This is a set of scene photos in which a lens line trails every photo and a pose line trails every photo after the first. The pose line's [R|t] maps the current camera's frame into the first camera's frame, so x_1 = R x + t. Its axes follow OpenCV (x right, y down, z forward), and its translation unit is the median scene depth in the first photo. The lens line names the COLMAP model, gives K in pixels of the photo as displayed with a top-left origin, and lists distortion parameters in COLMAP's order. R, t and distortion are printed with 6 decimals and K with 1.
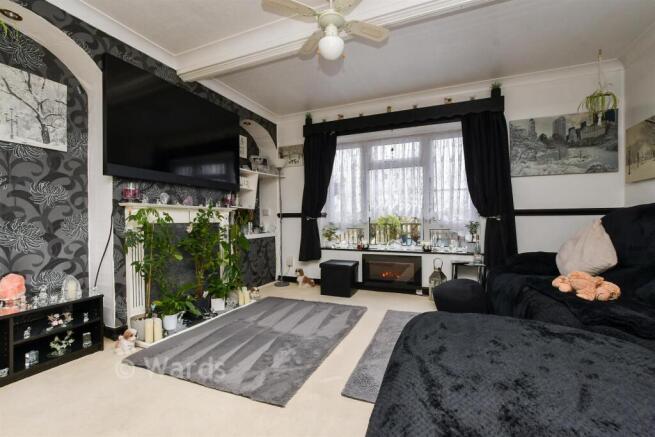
lens RADIAL K [[290.9, 0, 324.6], [0, 290.9, 218.8], [0, 0, 1]] dist [0.001323, 0.001125]
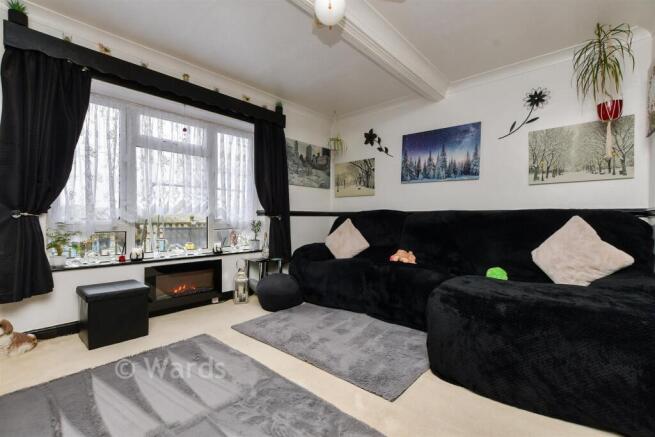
lens RADIAL K [[290.9, 0, 324.6], [0, 290.9, 220.6], [0, 0, 1]] dist [0.001323, 0.001125]
pose [[0.341369, -0.002807, 0.939925, -0.406346], [-0.011613, 0.999907, 0.007204, -0.001074], [-0.939858, -0.013375, 0.341304, 0.393482]]
